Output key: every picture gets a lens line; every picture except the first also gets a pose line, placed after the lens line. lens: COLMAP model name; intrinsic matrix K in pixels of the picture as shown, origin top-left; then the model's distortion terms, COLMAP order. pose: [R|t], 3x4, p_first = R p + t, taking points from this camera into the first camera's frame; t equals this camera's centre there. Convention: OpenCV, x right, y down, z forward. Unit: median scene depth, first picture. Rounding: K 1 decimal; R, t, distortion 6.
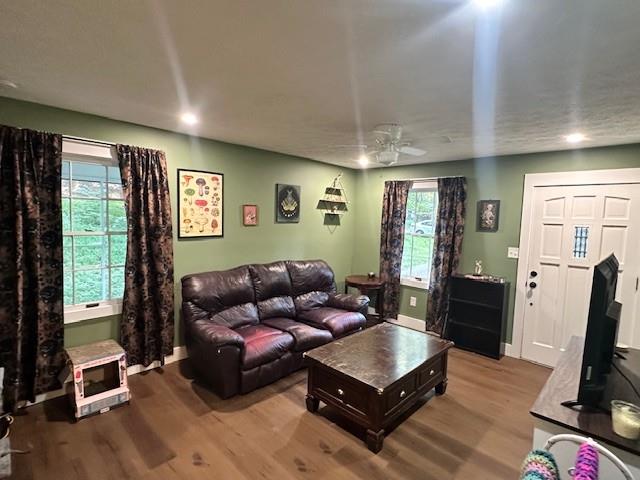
lens RADIAL K [[323.2, 0, 317.5], [0, 323.2, 241.7], [0, 0, 1]] dist [-0.003156, 0.000455]
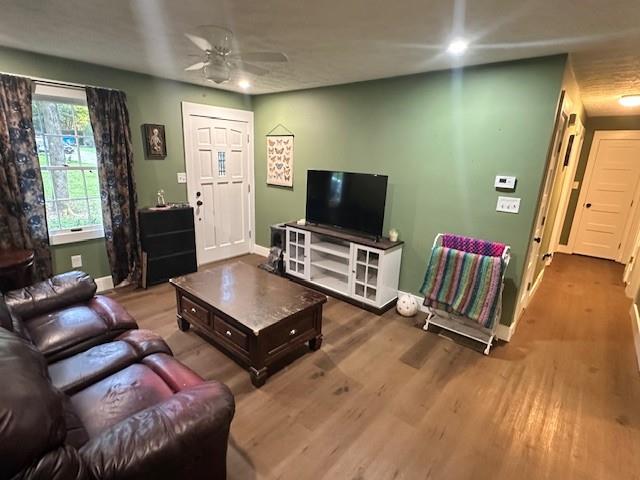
lens RADIAL K [[323.2, 0, 317.5], [0, 323.2, 241.7], [0, 0, 1]] dist [-0.003156, 0.000455]
pose [[-0.058912, -0.296342, 0.953263, -0.548386], [0.042946, 0.953285, 0.299003, -0.069531], [-0.997339, 0.058554, -0.043433, 0.640296]]
